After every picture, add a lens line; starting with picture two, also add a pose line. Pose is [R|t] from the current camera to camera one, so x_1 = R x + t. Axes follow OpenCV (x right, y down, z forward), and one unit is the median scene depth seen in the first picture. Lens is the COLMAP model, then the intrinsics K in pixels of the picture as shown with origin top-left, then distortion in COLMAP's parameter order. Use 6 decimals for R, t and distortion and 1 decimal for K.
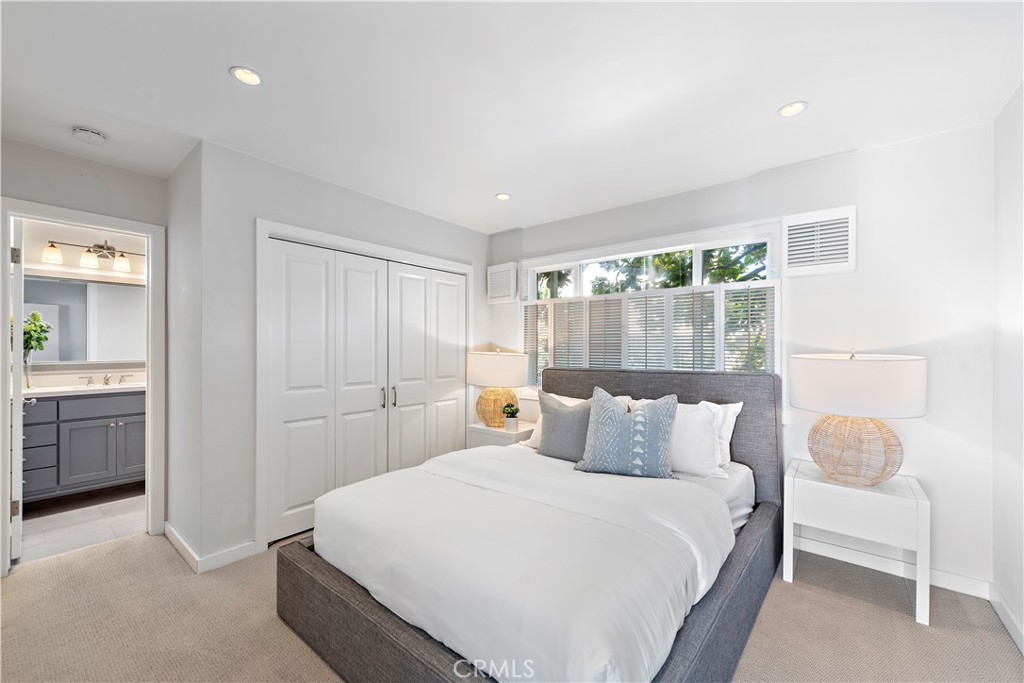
lens RADIAL K [[402.8, 0, 517.3], [0, 402.8, 347.1], [0, 0, 1]] dist [-0.000941, -0.000304]
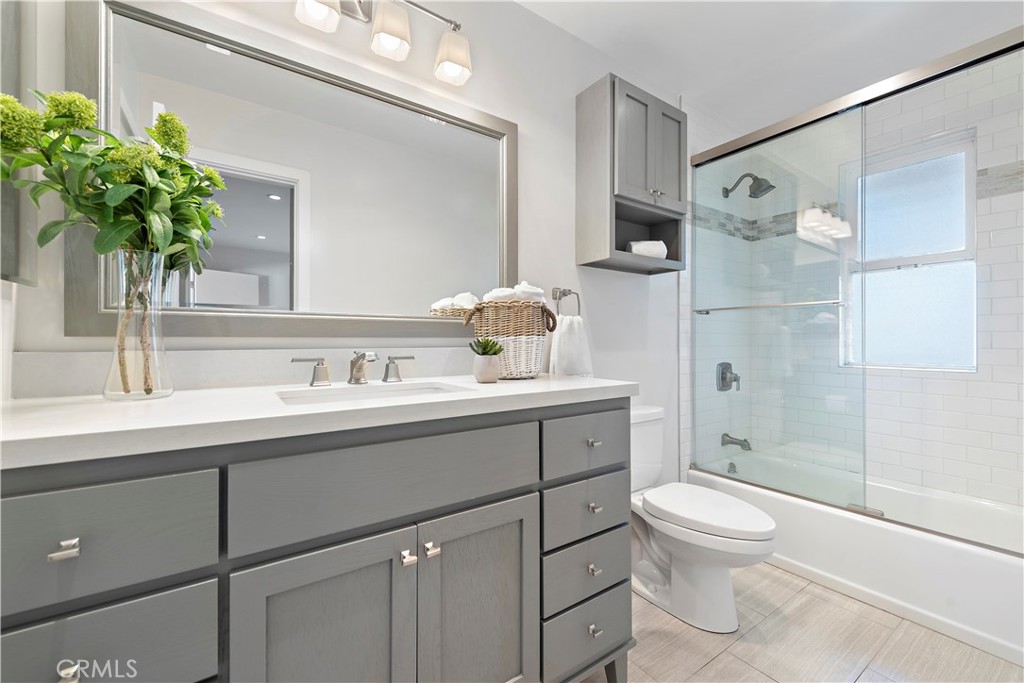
lens RADIAL K [[419.0, 0, 526.6], [0, 419.0, 339.0], [0, 0, 1]] dist [-0.001040, -0.000152]
pose [[0.962263, 0.001018, -0.272119, -0.419485], [-0.001534, 0.999997, -0.001681, 0.030426], [0.272117, 0.002035, 0.962262, 0.375295]]
